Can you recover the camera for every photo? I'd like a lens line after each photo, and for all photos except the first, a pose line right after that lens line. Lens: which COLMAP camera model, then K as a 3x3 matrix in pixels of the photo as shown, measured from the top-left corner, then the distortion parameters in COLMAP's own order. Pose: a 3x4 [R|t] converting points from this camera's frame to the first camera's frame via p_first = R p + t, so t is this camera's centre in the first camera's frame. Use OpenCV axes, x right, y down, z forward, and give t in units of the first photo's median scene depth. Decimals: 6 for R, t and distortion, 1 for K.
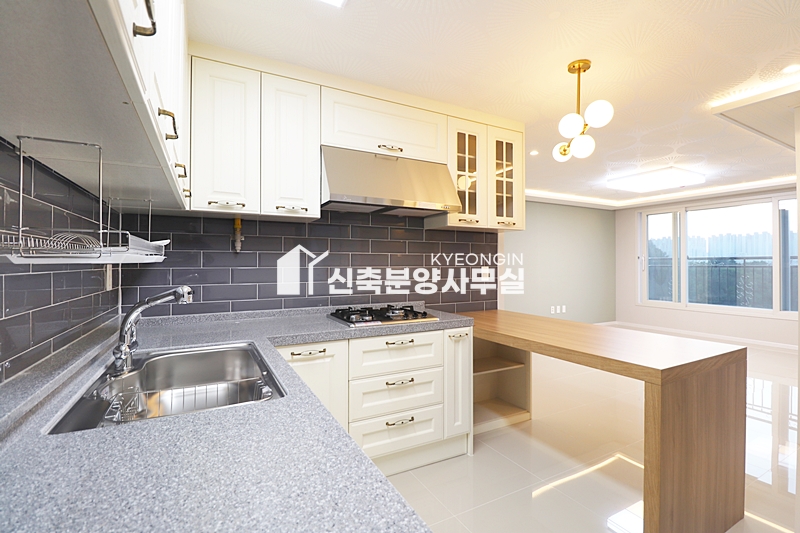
lens RADIAL K [[376.5, 0, 401.3], [0, 376.5, 262.5], [0, 0, 1]] dist [-0.001297, -0.000141]
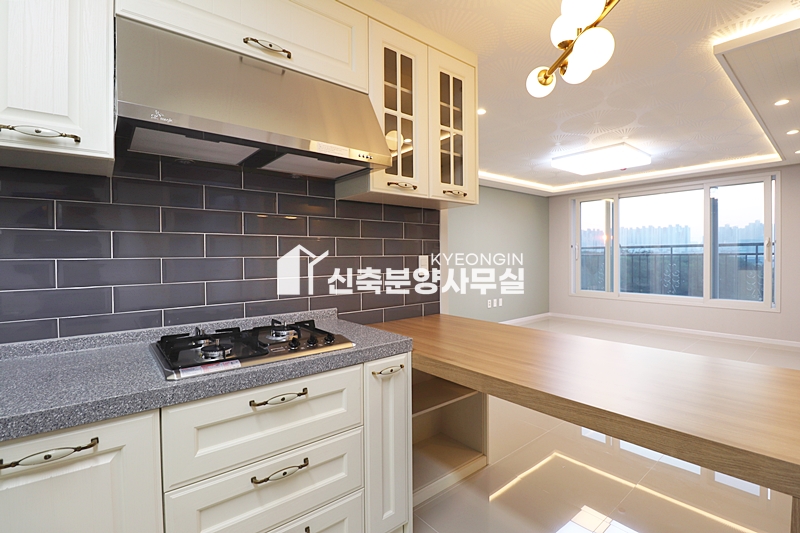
lens RADIAL K [[376.5, 0, 397.6], [0, 376.5, 260.8], [0, 0, 1]] dist [-0.001297, -0.000141]
pose [[0.984204, -0.010506, 0.176725, 0.054052], [0.007441, 0.999810, 0.018002, 0.008761], [-0.176881, -0.016403, 0.984096, 0.356180]]
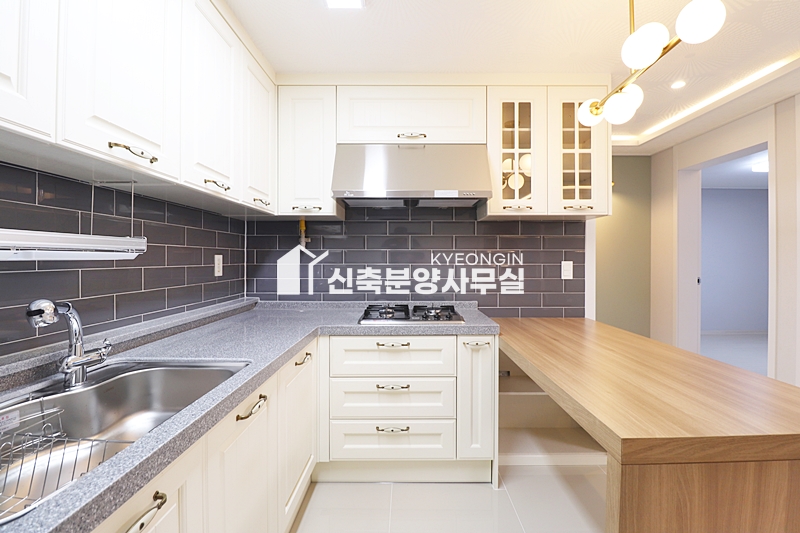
lens RADIAL K [[376.5, 0, 408.2], [0, 376.5, 264.4], [0, 0, 1]] dist [-0.001297, -0.000141]
pose [[0.877021, 0.001654, -0.480449, 0.373460], [0.005015, 0.999908, 0.012597, 0.002159], [0.480426, -0.013458, 0.876932, 0.160383]]
